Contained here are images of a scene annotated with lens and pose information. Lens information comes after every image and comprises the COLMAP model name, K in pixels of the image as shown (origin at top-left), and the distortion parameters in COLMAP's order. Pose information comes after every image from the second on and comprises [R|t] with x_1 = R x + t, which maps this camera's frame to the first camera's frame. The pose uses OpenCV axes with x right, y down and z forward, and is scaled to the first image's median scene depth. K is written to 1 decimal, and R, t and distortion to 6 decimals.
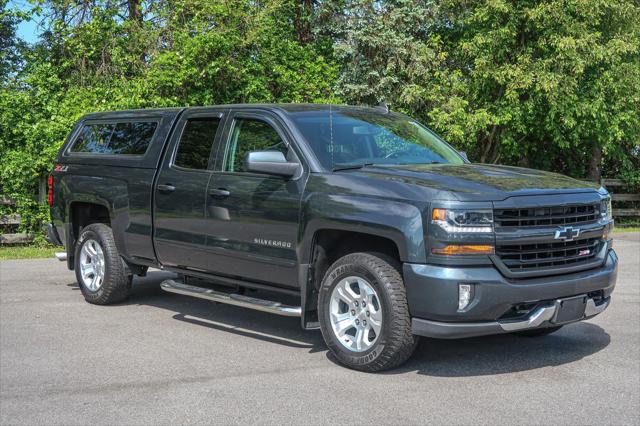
lens RADIAL K [[889.3, 0, 320.0], [0, 889.3, 213.0], [0, 0, 1]] dist [0.002207, -0.032937]
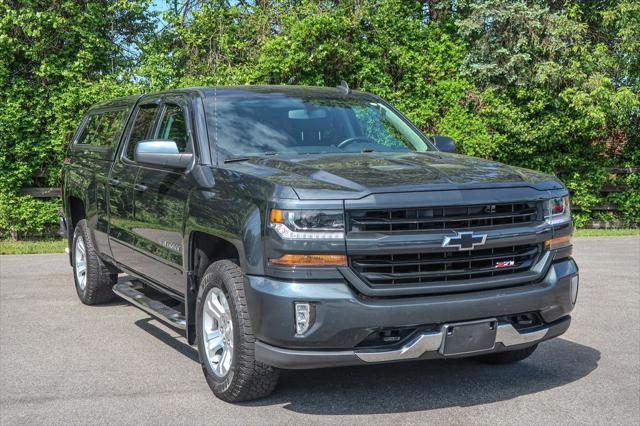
lens RADIAL K [[904.0, 0, 320.0], [0, 904.0, 213.0], [0, 0, 1]] dist [0.000586, -0.005143]
pose [[0.967579, 0.005320, -0.252514, 0.282047], [-0.002217, 0.999918, 0.012574, -0.008568], [0.252560, -0.011606, 0.967512, 0.156525]]
